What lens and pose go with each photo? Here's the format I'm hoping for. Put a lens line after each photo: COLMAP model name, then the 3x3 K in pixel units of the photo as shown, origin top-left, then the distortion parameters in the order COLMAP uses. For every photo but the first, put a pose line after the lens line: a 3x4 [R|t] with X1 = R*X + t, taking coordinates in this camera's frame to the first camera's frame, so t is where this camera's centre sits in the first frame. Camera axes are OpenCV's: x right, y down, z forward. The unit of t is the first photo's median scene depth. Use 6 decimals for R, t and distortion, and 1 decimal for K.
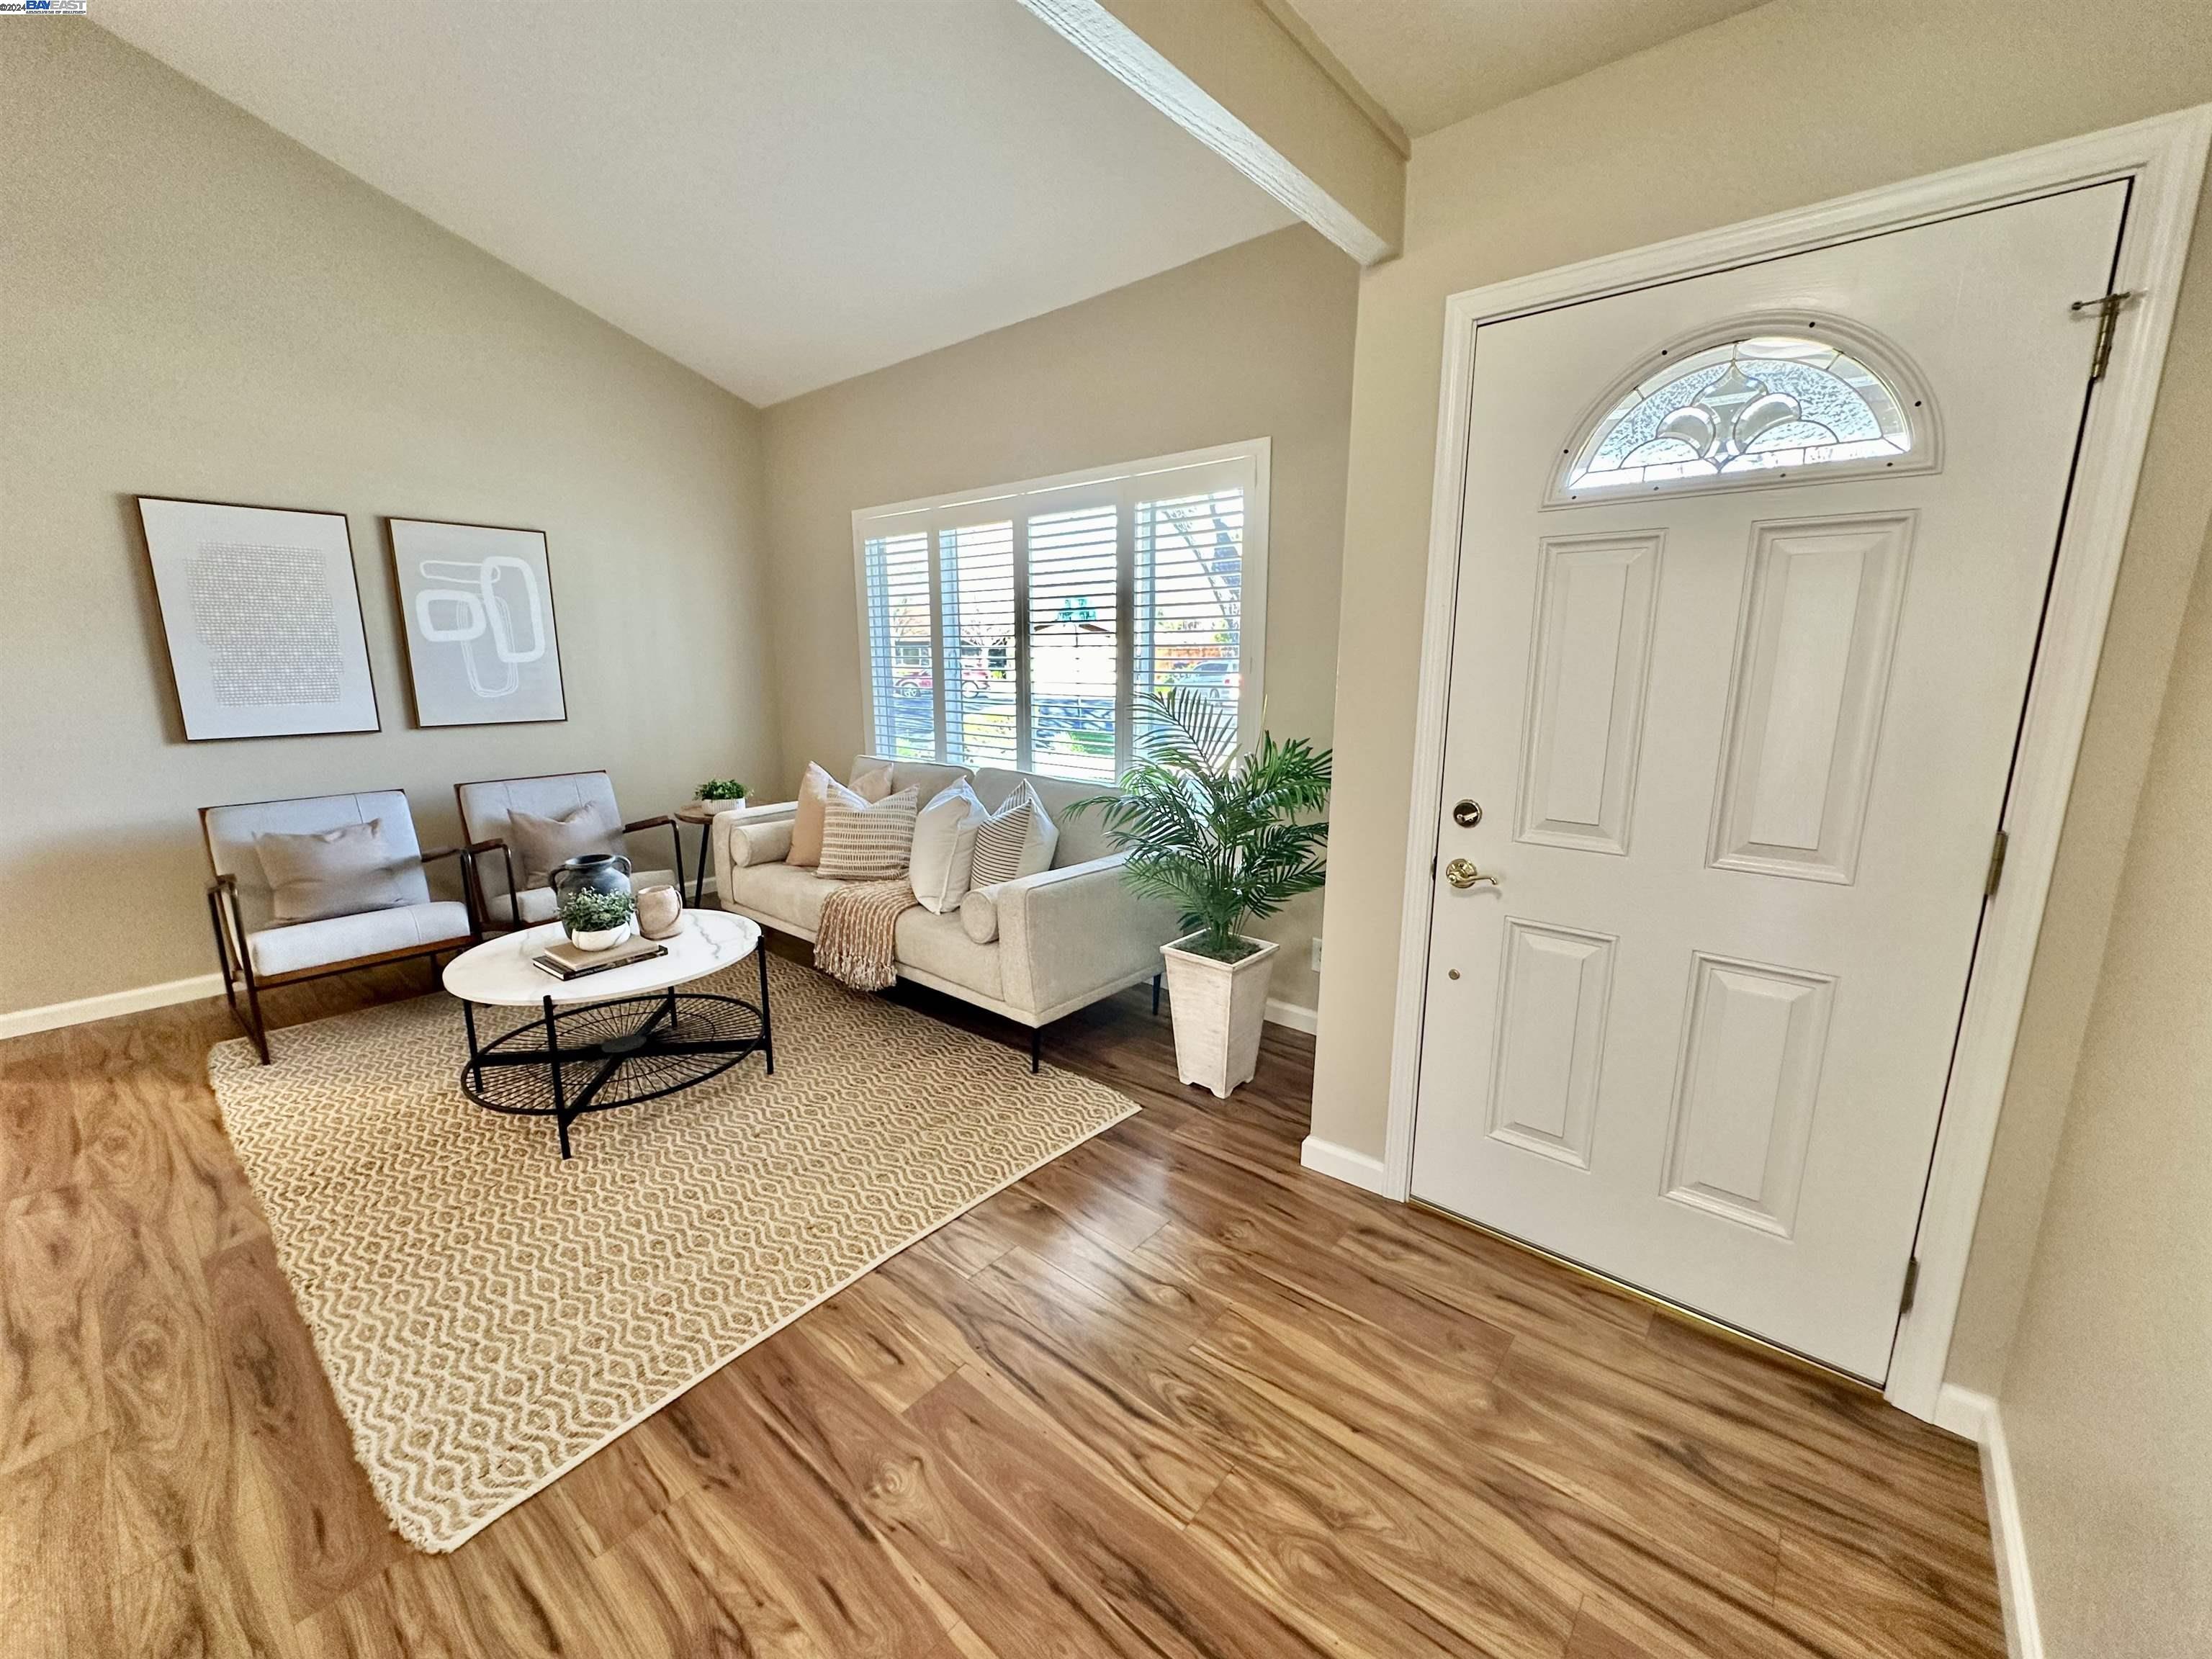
lens RADIAL K [[876.2, 0, 1100.8], [0, 876.2, 827.1], [0, 0, 1]] dist [-0.003168, 0.000056]
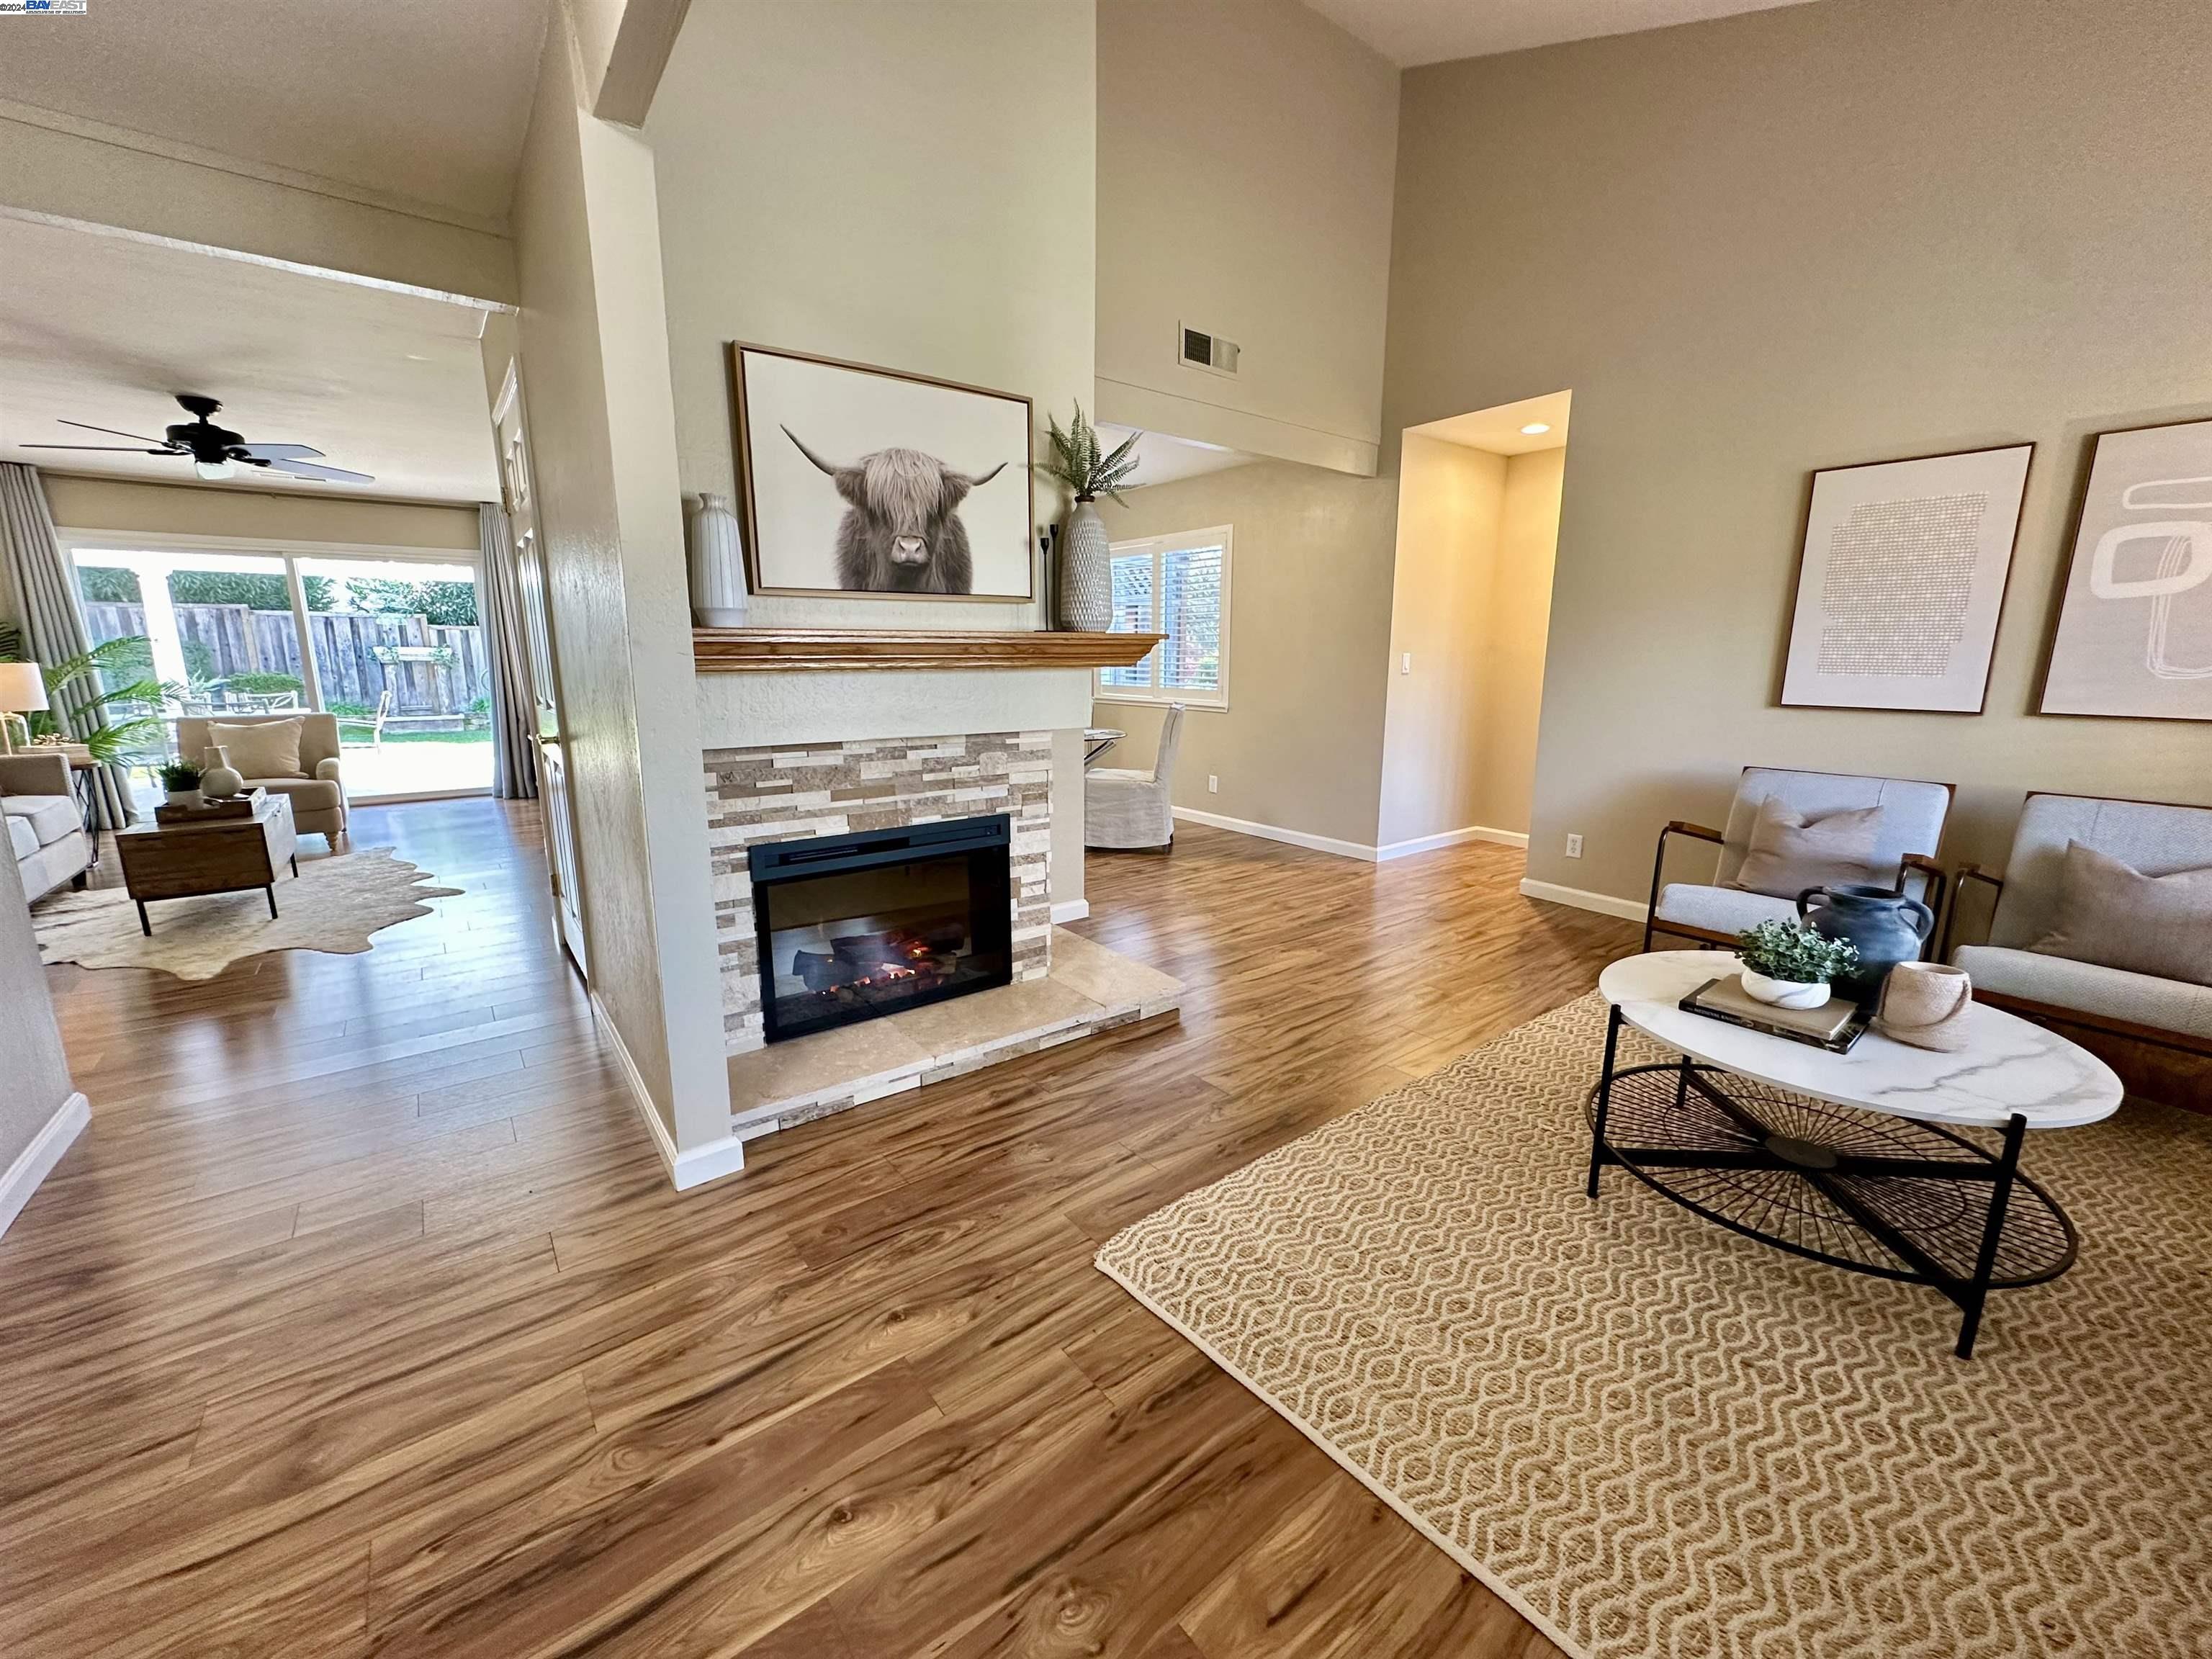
lens RADIAL K [[876.2, 0, 1100.8], [0, 876.2, 827.1], [0, 0, 1]] dist [-0.003168, 0.000056]
pose [[-0.209887, 0.189438, -0.959198, 0.225569], [-0.191281, 0.954137, 0.230293, -0.063866], [0.958832, 0.231812, -0.164025, 0.599519]]
